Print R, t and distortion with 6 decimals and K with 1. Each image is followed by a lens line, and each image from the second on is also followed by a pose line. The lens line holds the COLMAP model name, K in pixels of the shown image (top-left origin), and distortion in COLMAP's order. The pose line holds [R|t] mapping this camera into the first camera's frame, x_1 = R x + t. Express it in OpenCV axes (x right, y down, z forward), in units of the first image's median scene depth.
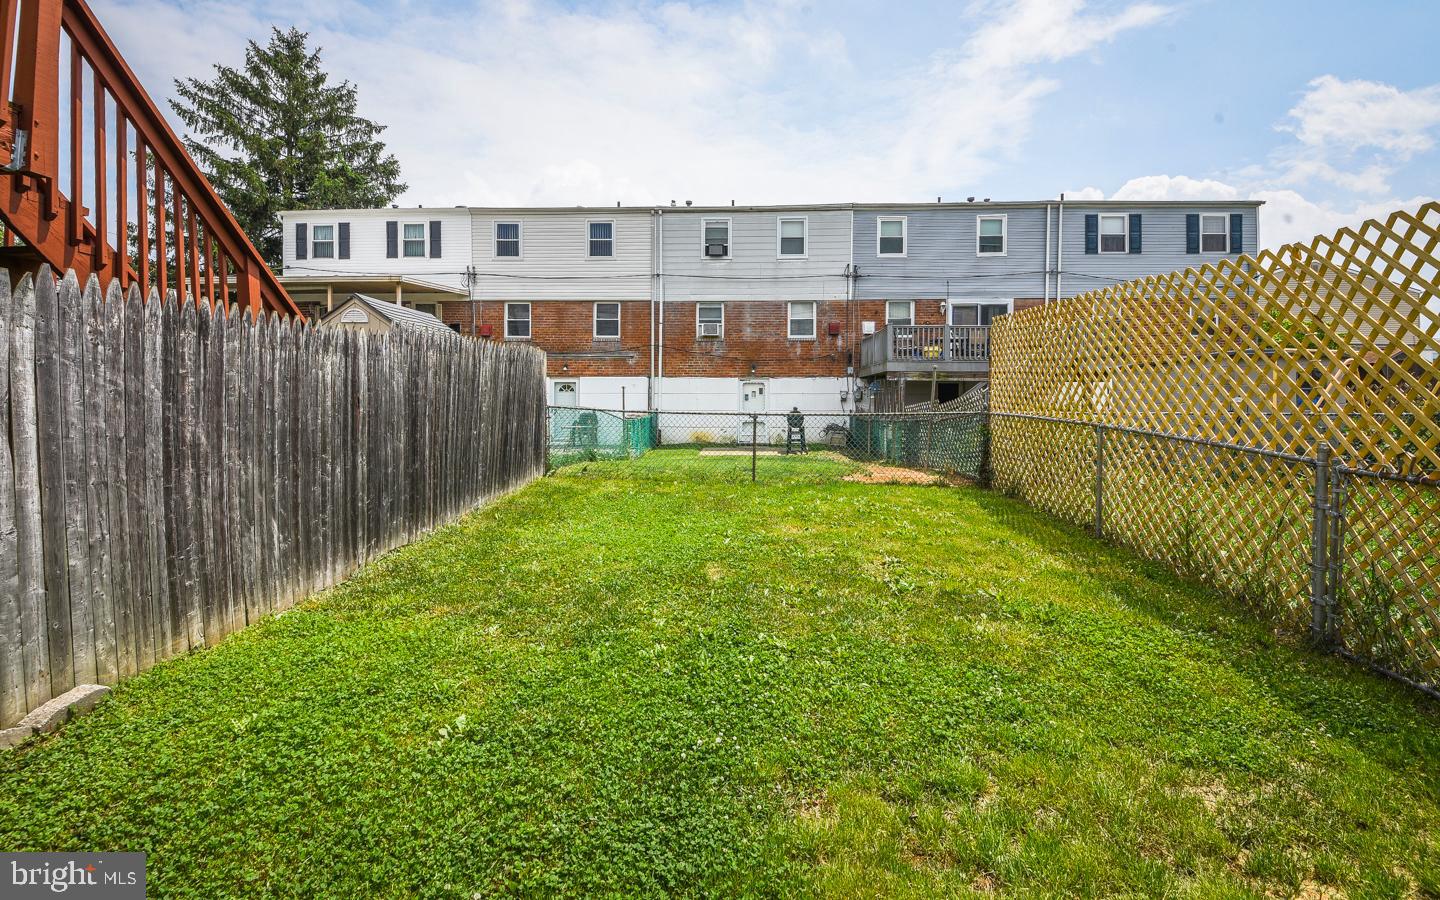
lens RADIAL K [[642.7, 0, 757.5], [0, 642.7, 416.1], [0, 0, 1]] dist [0.010781, -0.004581]
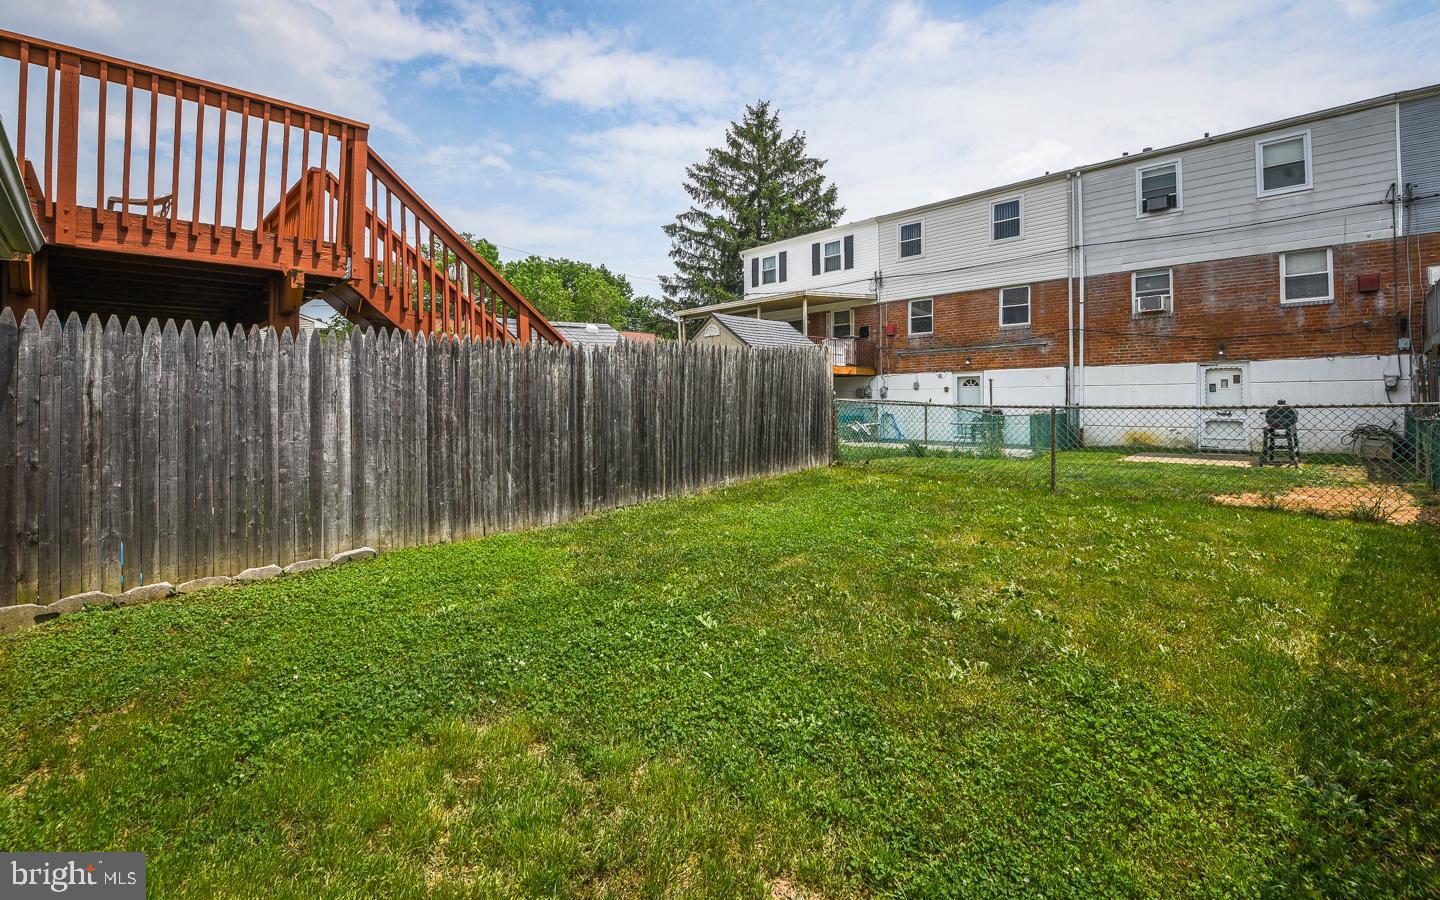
lens RADIAL K [[641.5, 0, 698.0], [0, 641.5, 399.9], [0, 0, 1]] dist [0.048483, -0.010224]
pose [[0.725012, -0.007942, -0.688691, 0.121982], [-0.005404, 0.999837, -0.017220, 0.002041], [0.688715, 0.016207, 0.724851, 0.036410]]
